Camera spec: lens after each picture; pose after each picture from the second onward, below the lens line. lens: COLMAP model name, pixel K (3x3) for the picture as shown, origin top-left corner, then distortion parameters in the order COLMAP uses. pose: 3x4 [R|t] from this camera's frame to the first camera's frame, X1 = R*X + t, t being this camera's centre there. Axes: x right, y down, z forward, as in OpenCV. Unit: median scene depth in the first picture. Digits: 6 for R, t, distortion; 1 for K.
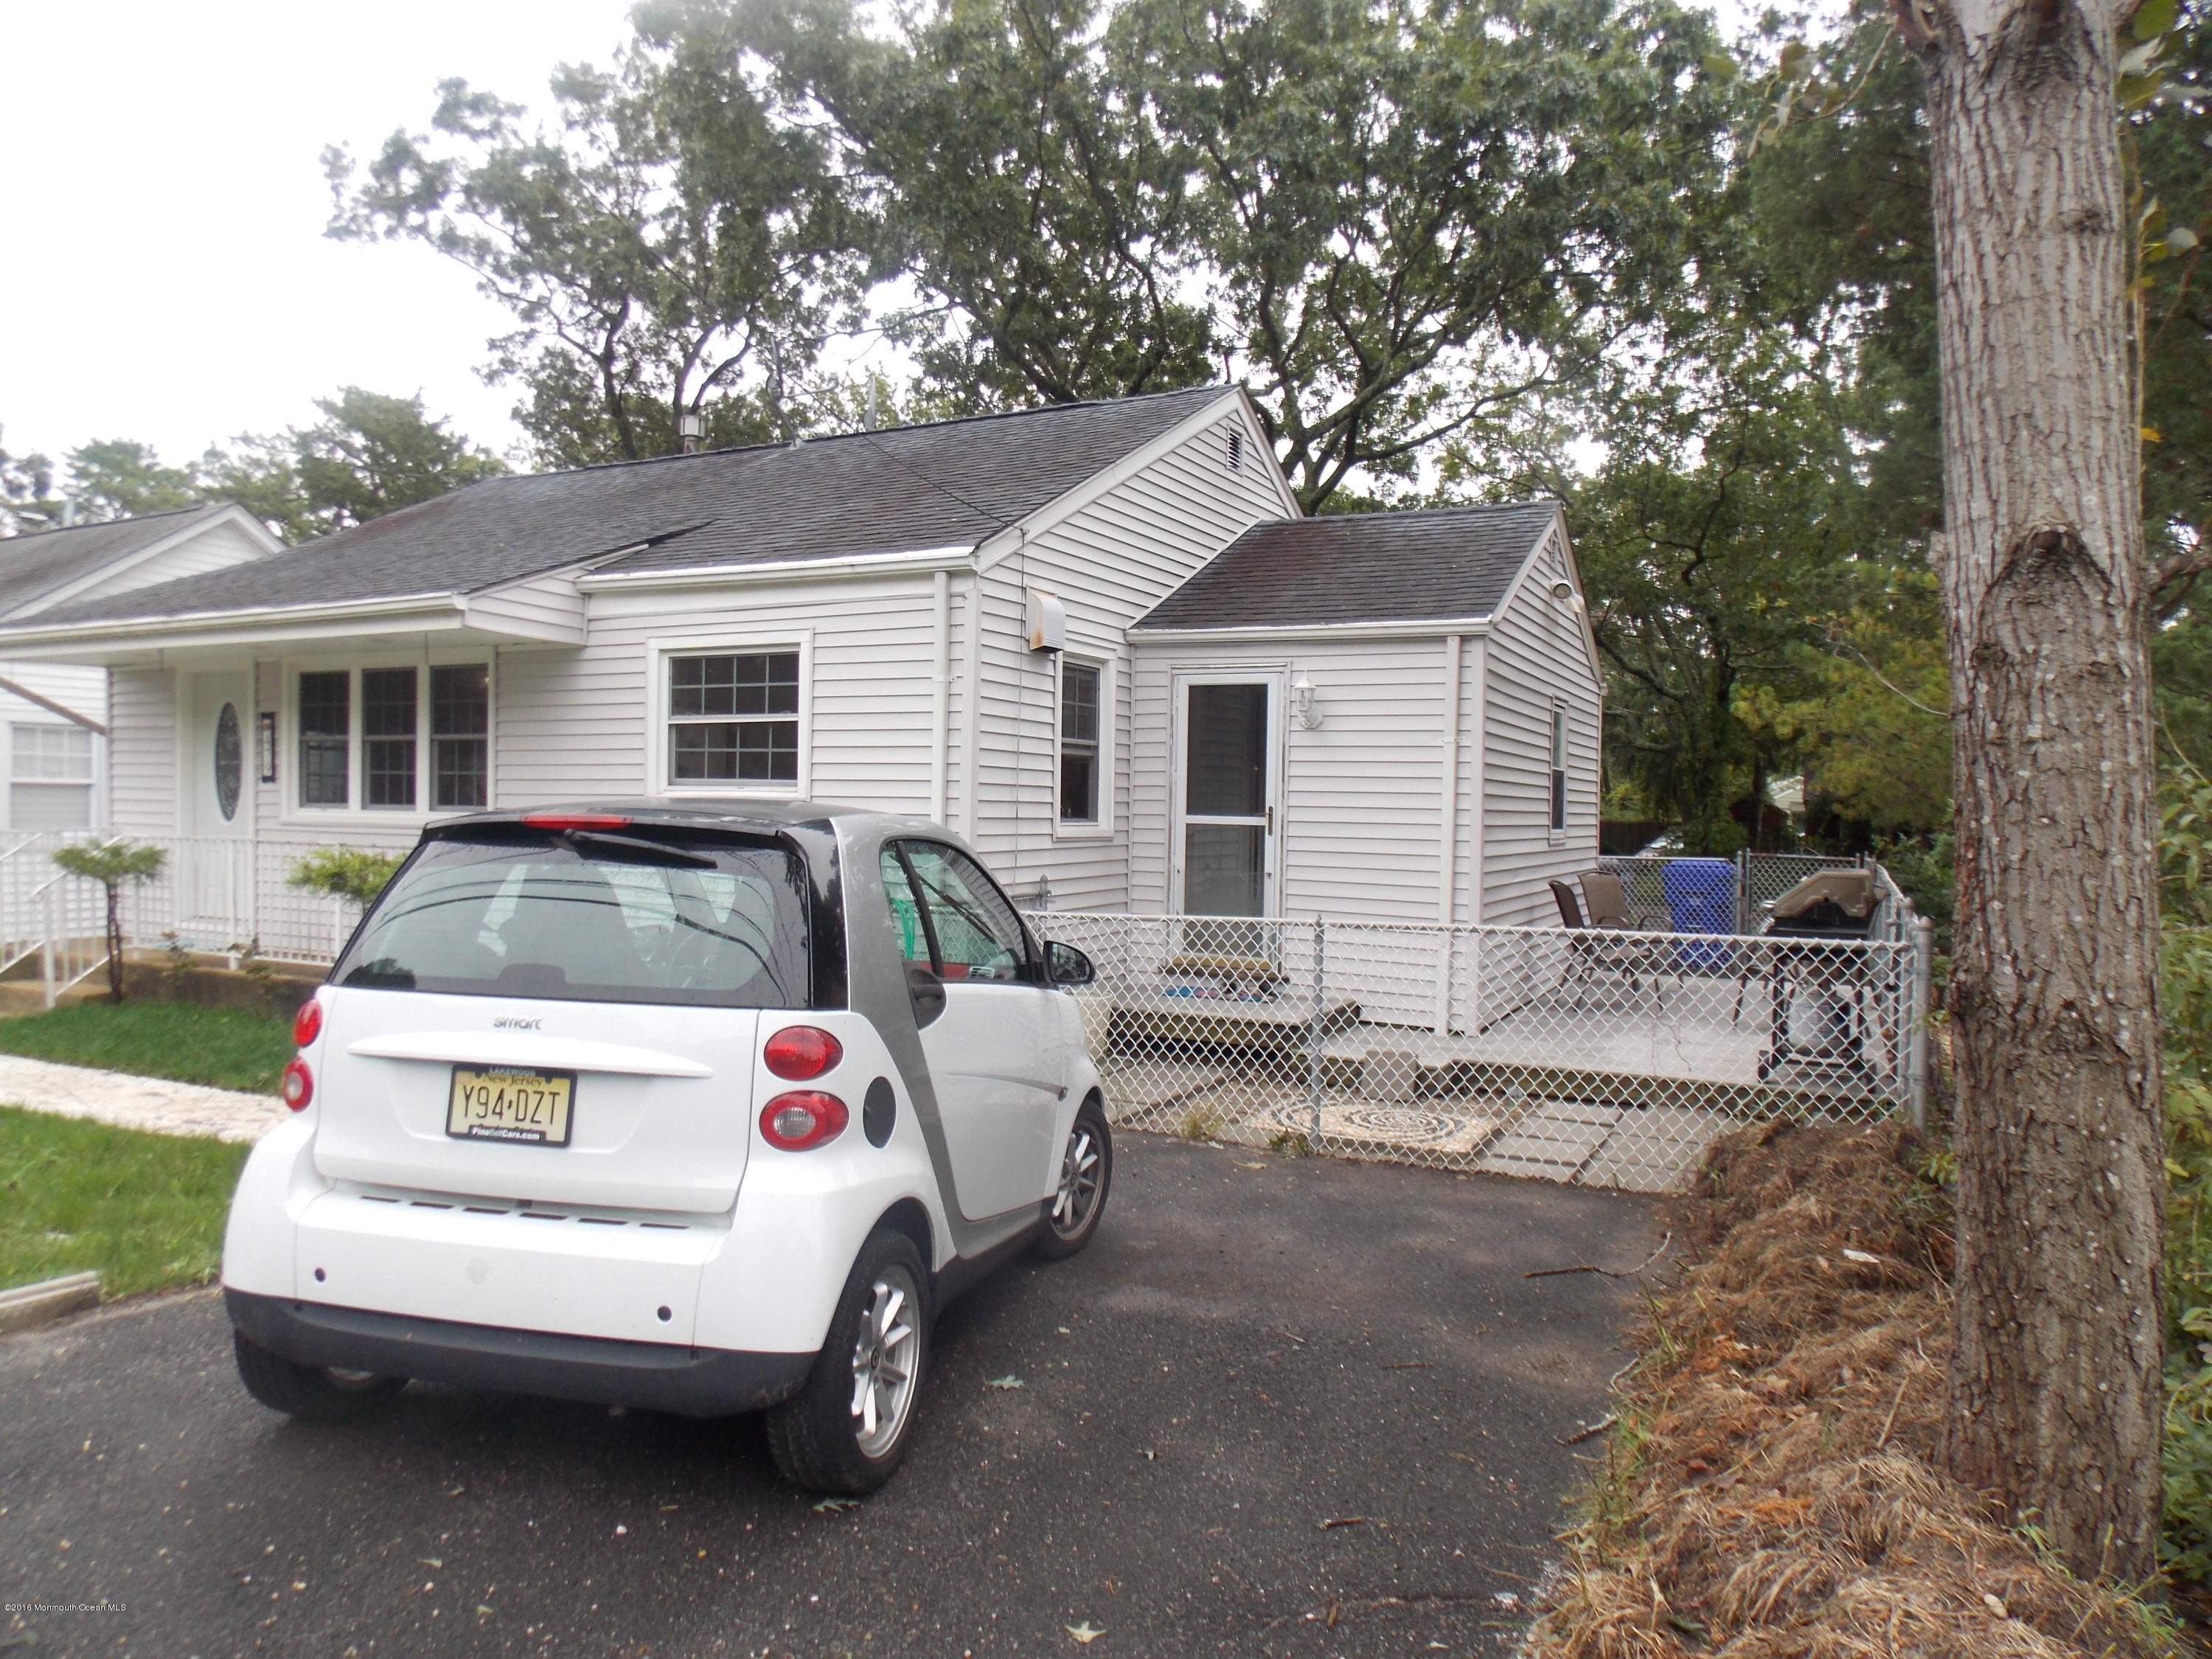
lens RADIAL K [[1461.8, 0, 1111.3], [0, 1461.8, 820.4], [0, 0, 1]] dist [0.000126, 0.002139]
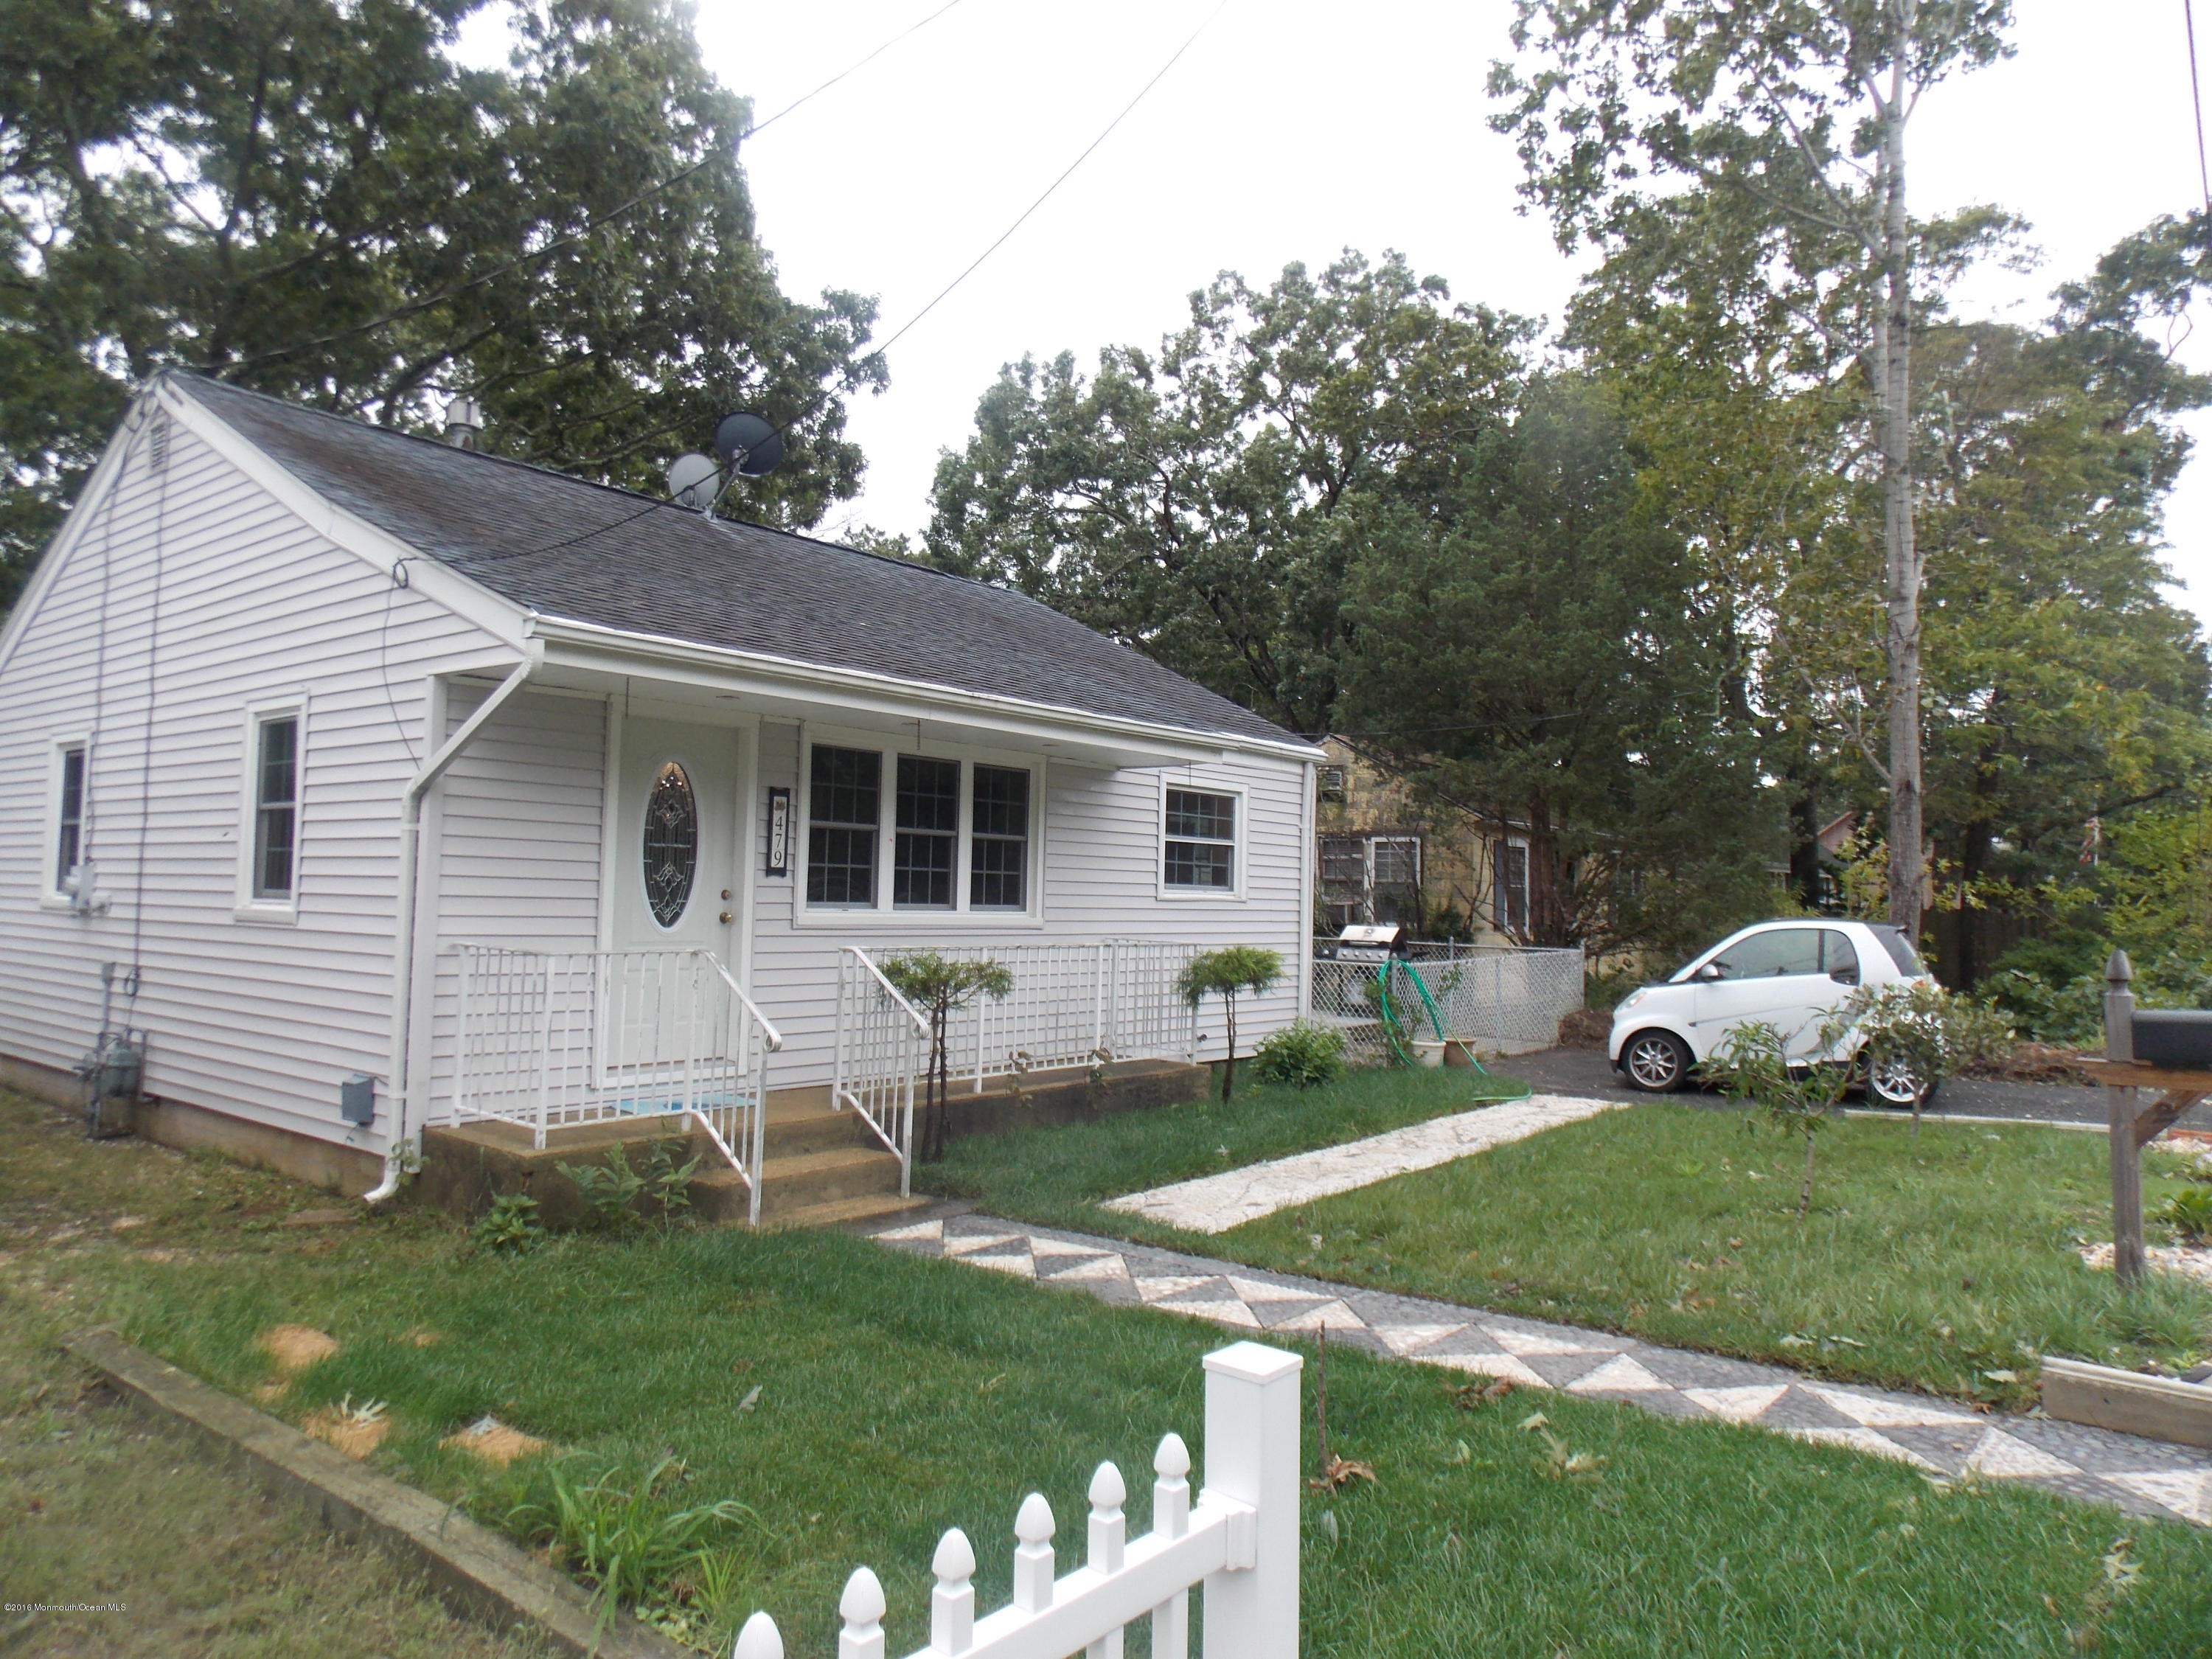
lens RADIAL K [[1461.8, 0, 1108.6], [0, 1461.8, 832.3], [0, 0, 1]] dist [0.000126, 0.002139]
pose [[0.217239, 0.032832, 0.975566, -1.398169], [-0.017823, 0.999401, -0.029666, -0.031152], [-0.975956, -0.010943, 0.217694, 0.692496]]
